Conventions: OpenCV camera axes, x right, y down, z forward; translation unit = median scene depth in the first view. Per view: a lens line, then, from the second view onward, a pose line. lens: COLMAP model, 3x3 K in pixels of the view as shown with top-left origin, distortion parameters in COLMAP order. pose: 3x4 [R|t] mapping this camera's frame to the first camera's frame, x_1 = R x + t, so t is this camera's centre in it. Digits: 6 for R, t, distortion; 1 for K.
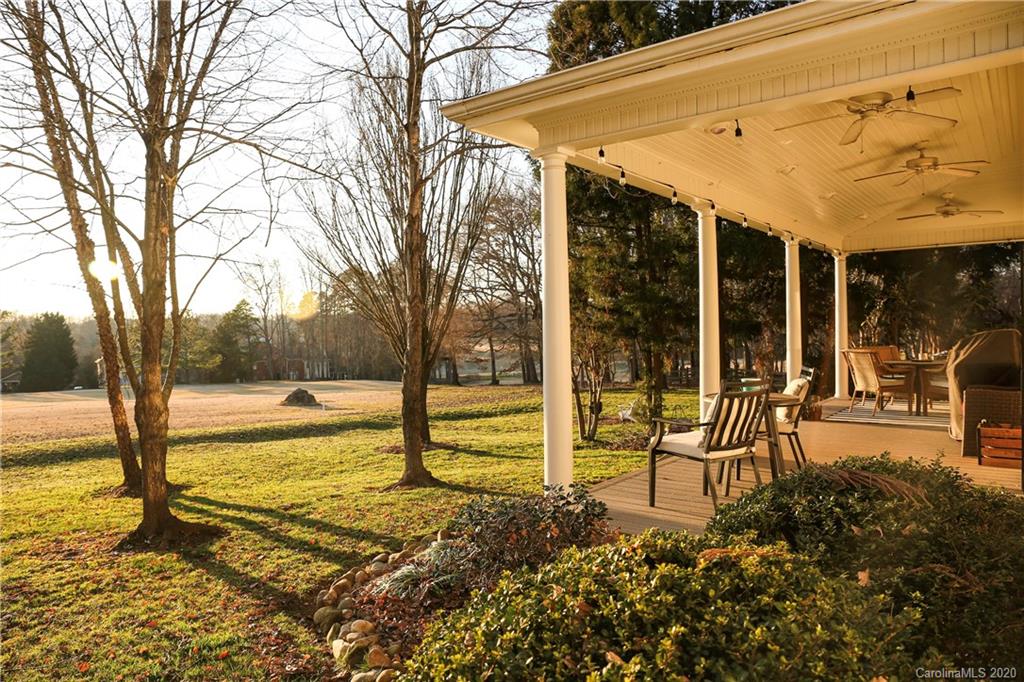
lens RADIAL K [[712.6, 0, 523.5], [0, 712.6, 328.5], [0, 0, 1]] dist [-0.118405, 0.094366]
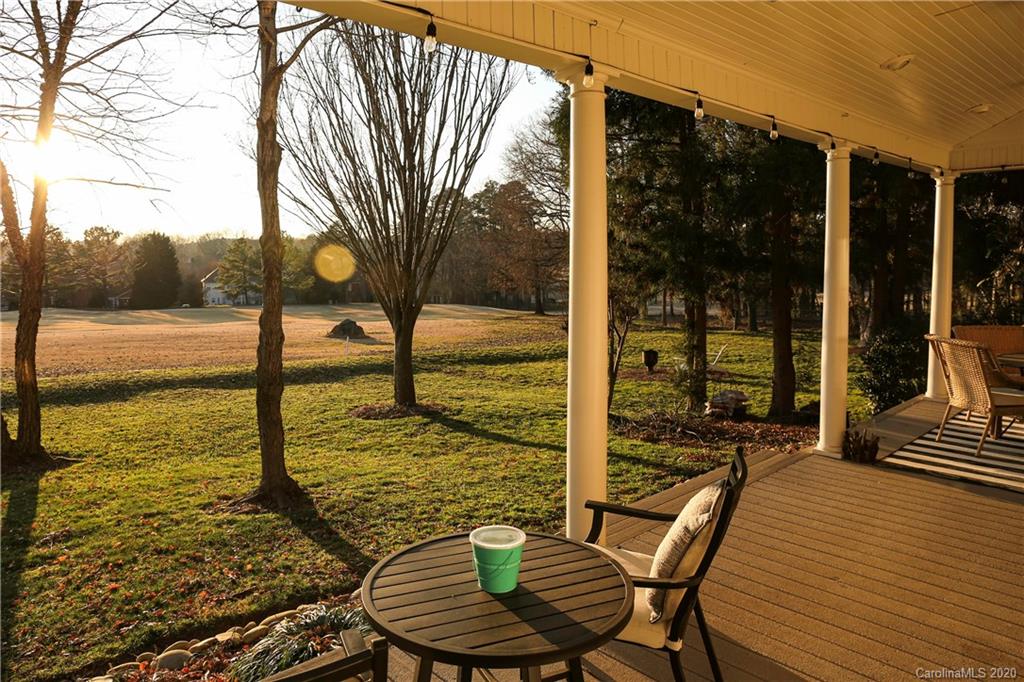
lens RADIAL K [[701.2, 0, 527.5], [0, 701.2, 280.7], [0, 0, 1]] dist [-0.113016, 0.085975]
pose [[0.985466, 0.022056, -0.168436, 0.172111], [-0.014443, 0.998824, 0.046291, -0.030218], [0.169259, -0.043186, 0.984625, 0.297568]]
